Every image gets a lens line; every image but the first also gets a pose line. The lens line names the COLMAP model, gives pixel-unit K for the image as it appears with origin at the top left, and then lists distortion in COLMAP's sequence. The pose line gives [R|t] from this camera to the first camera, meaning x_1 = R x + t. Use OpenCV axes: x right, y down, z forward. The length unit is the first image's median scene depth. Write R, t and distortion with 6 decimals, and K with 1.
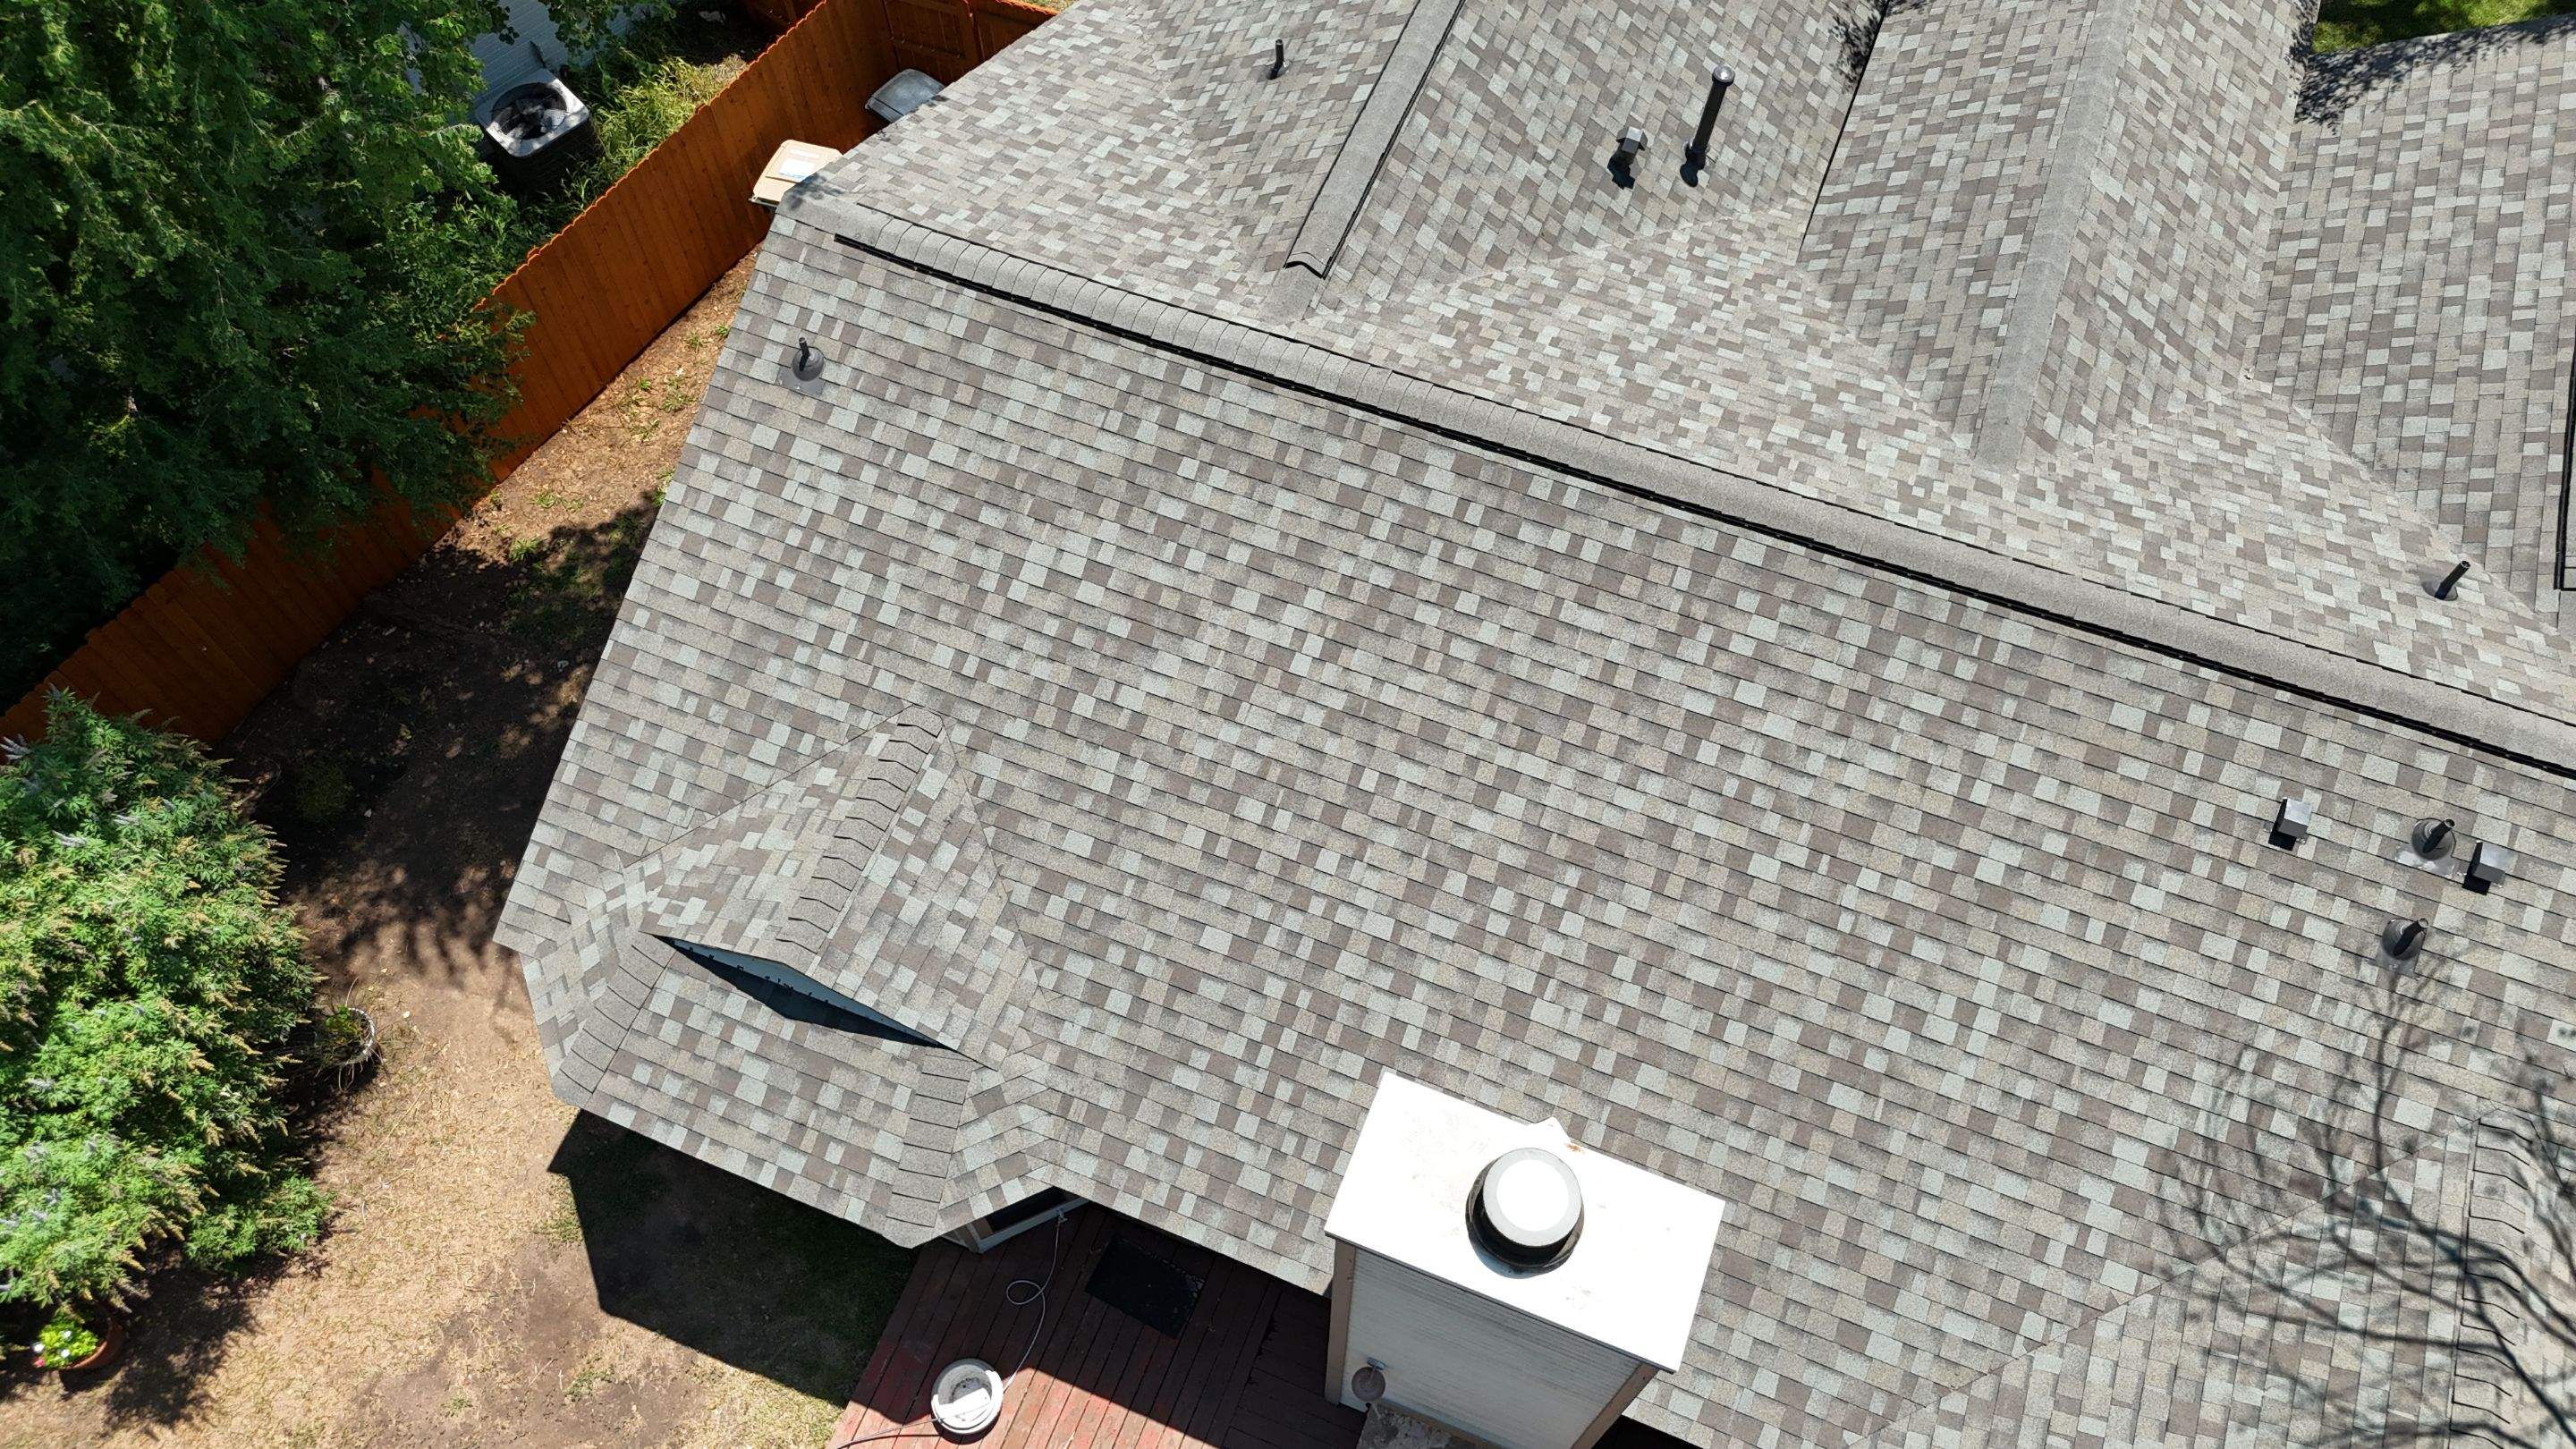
lens RADIAL K [[1903.1, 0, 1292.1], [0, 1903.1, 714.2], [0, 0, 1]] dist [0.070663, -0.068226]
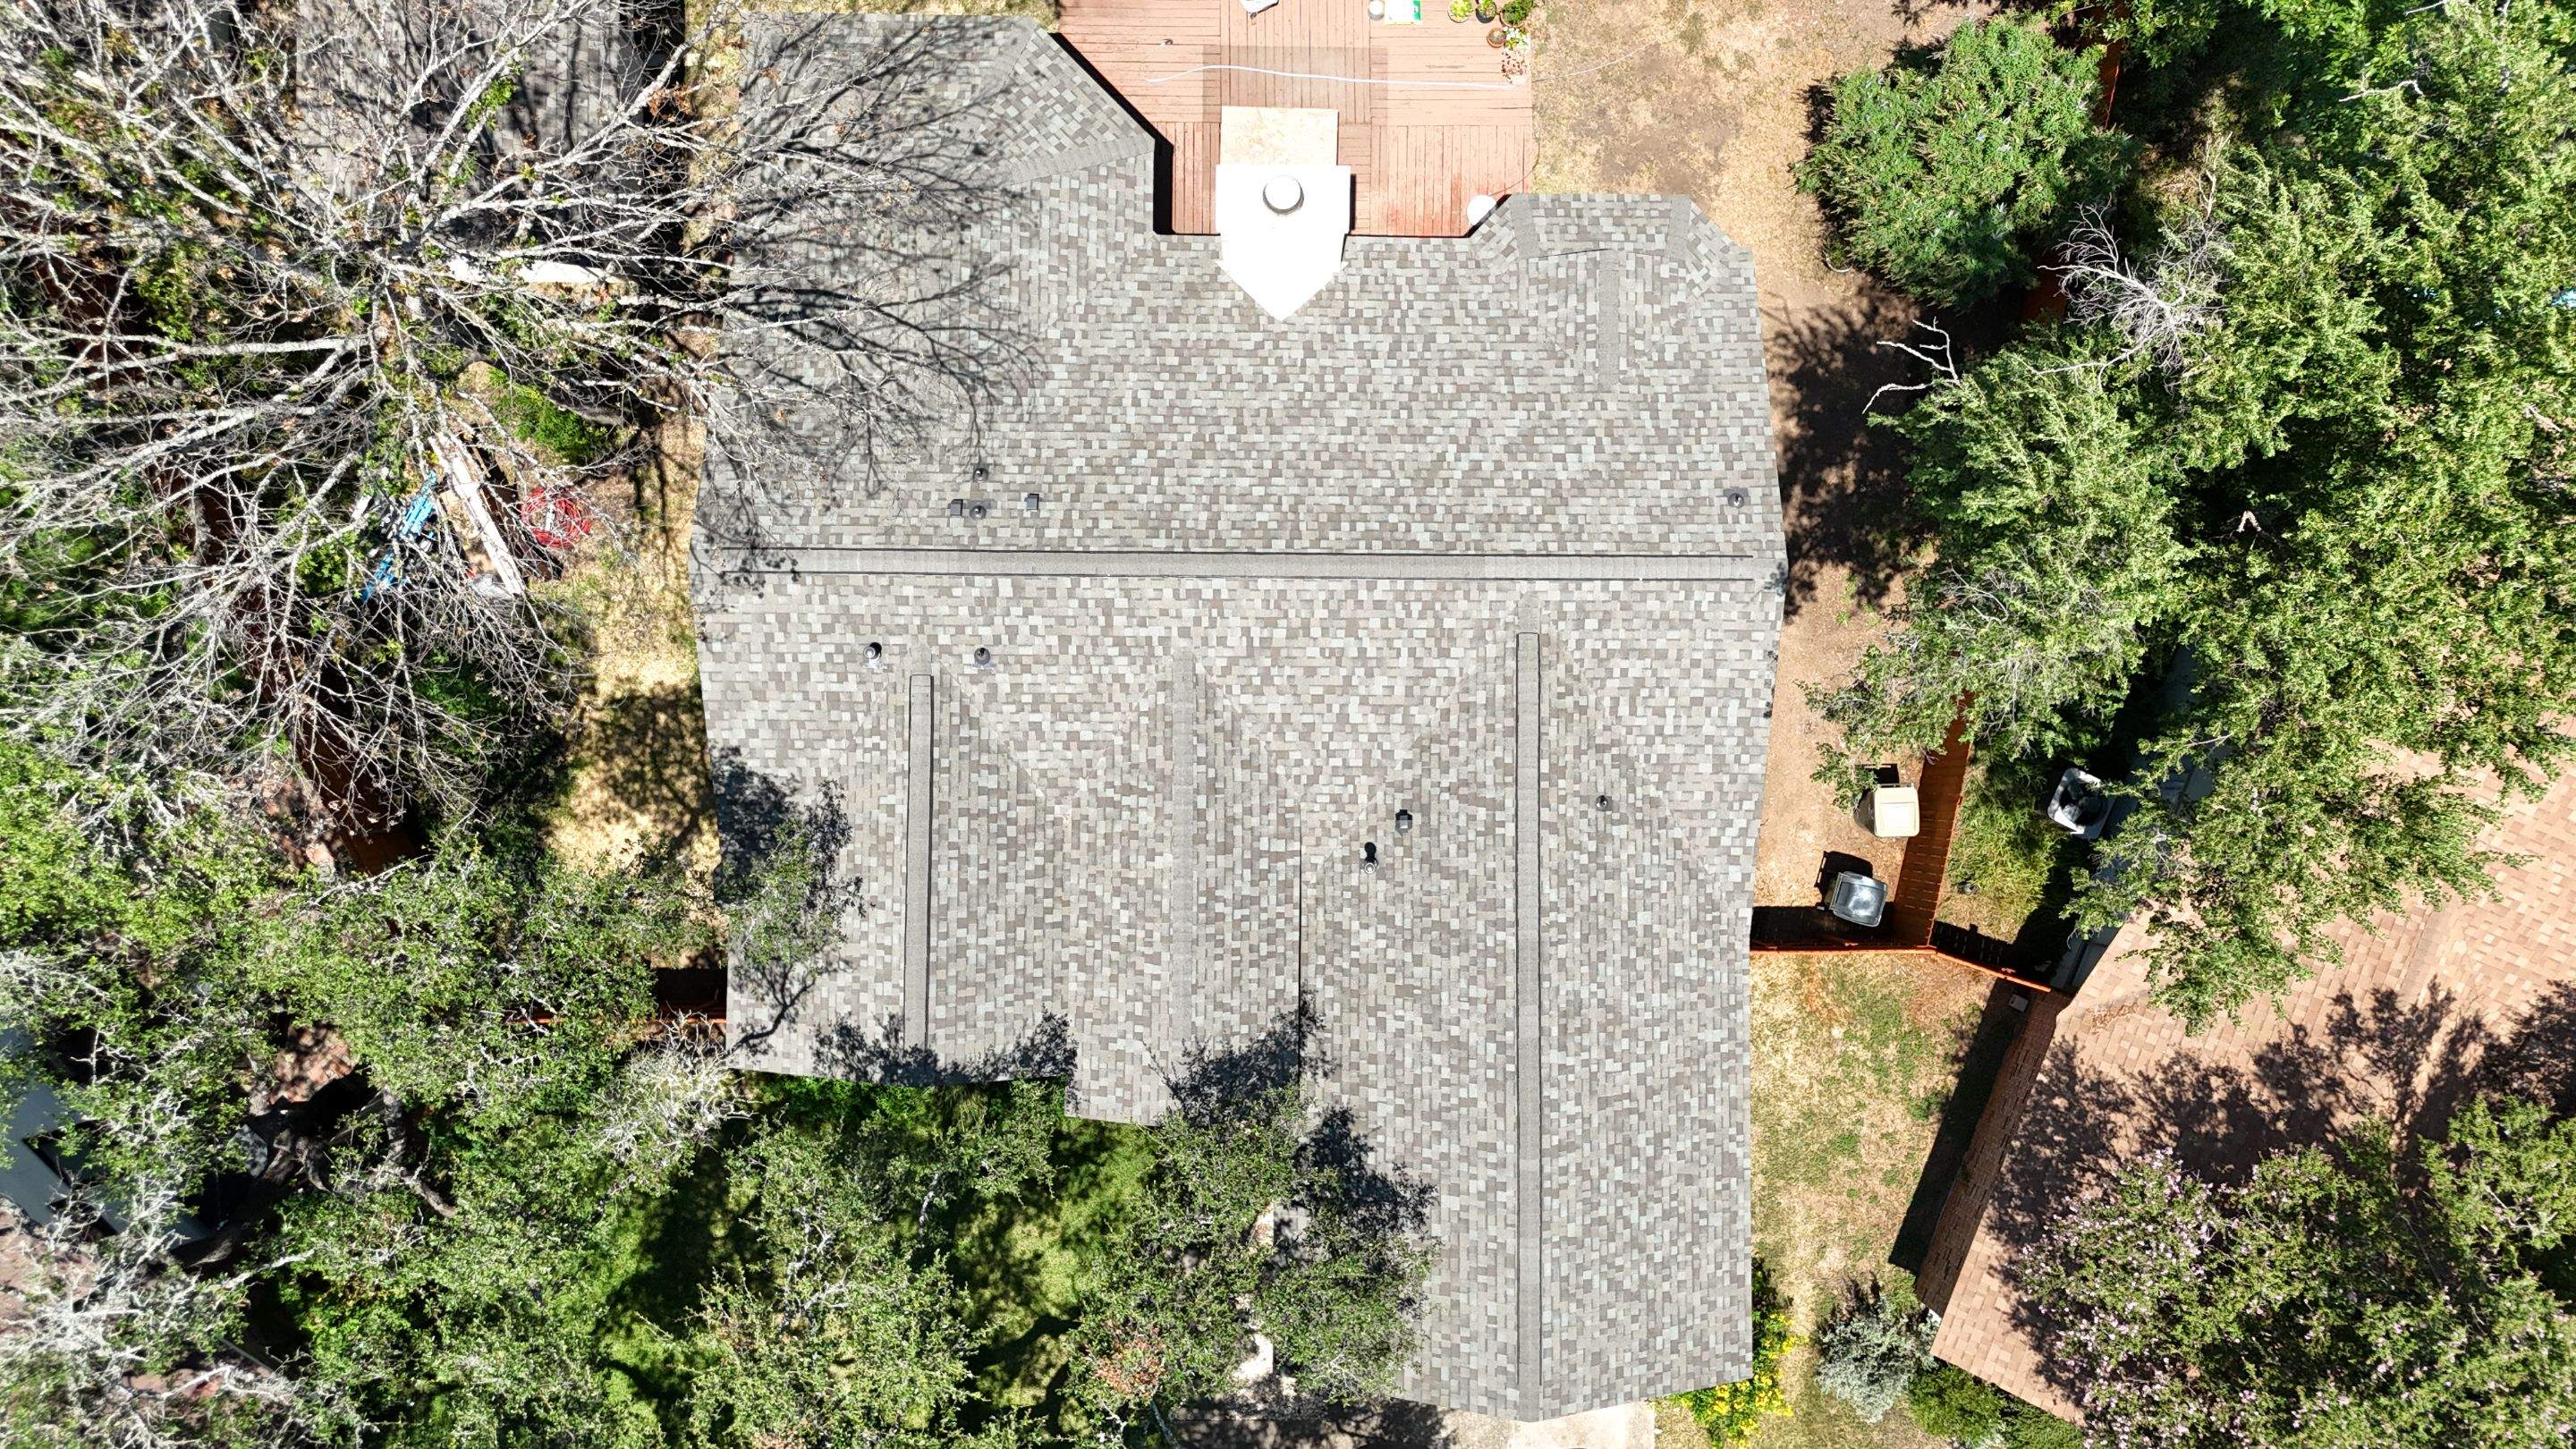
lens RADIAL K [[1903.1, 0, 1290.2], [0, 1903.1, 739.7], [0, 0, 1]] dist [0.070663, -0.068226]
pose [[-0.933249, 0.359018, -0.012342, 0.323712], [-0.317314, -0.807764, 0.496819, -1.316666], [0.168398, 0.467572, 0.867767, -0.771327]]
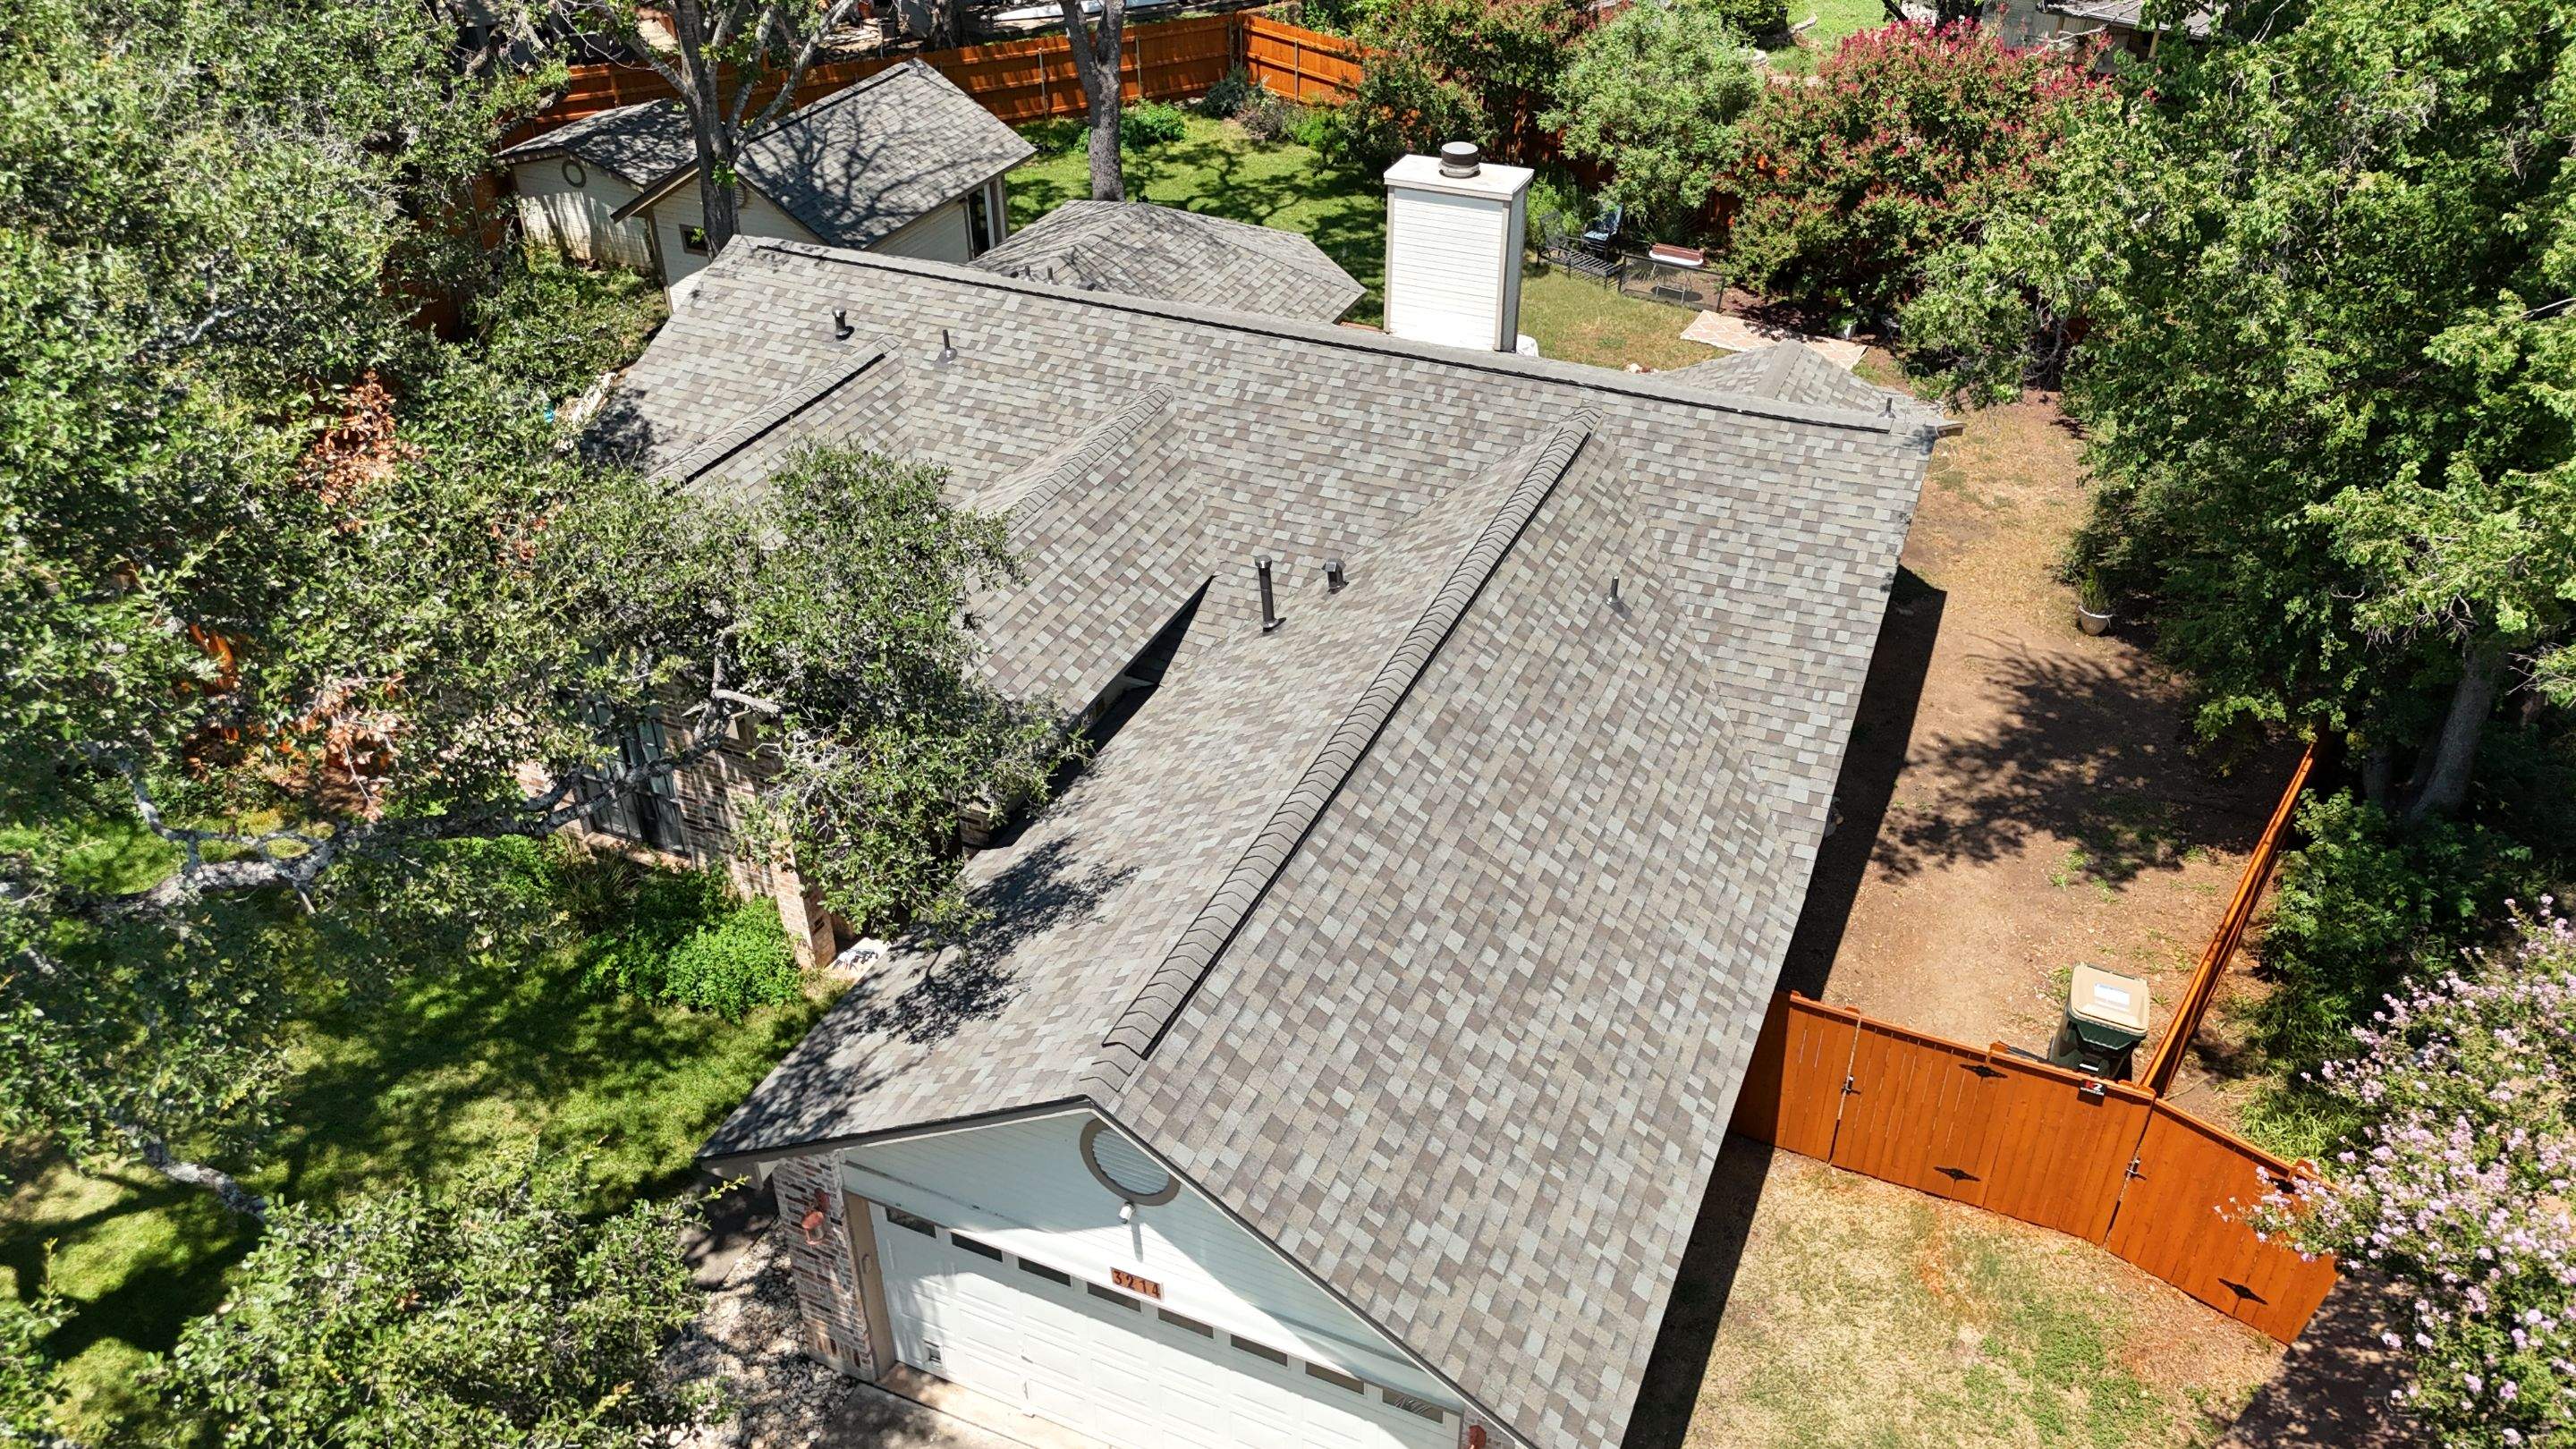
lens RADIAL K [[1903.1, 0, 1288.4], [0, 1903.1, 729.2], [0, 0, 1]] dist [0.070663, -0.068226]
pose [[-0.999057, -0.017422, 0.039775, 0.183784], [0.041204, -0.091271, 0.994973, -1.902732], [-0.013704, 0.995674, 0.091903, 1.175280]]
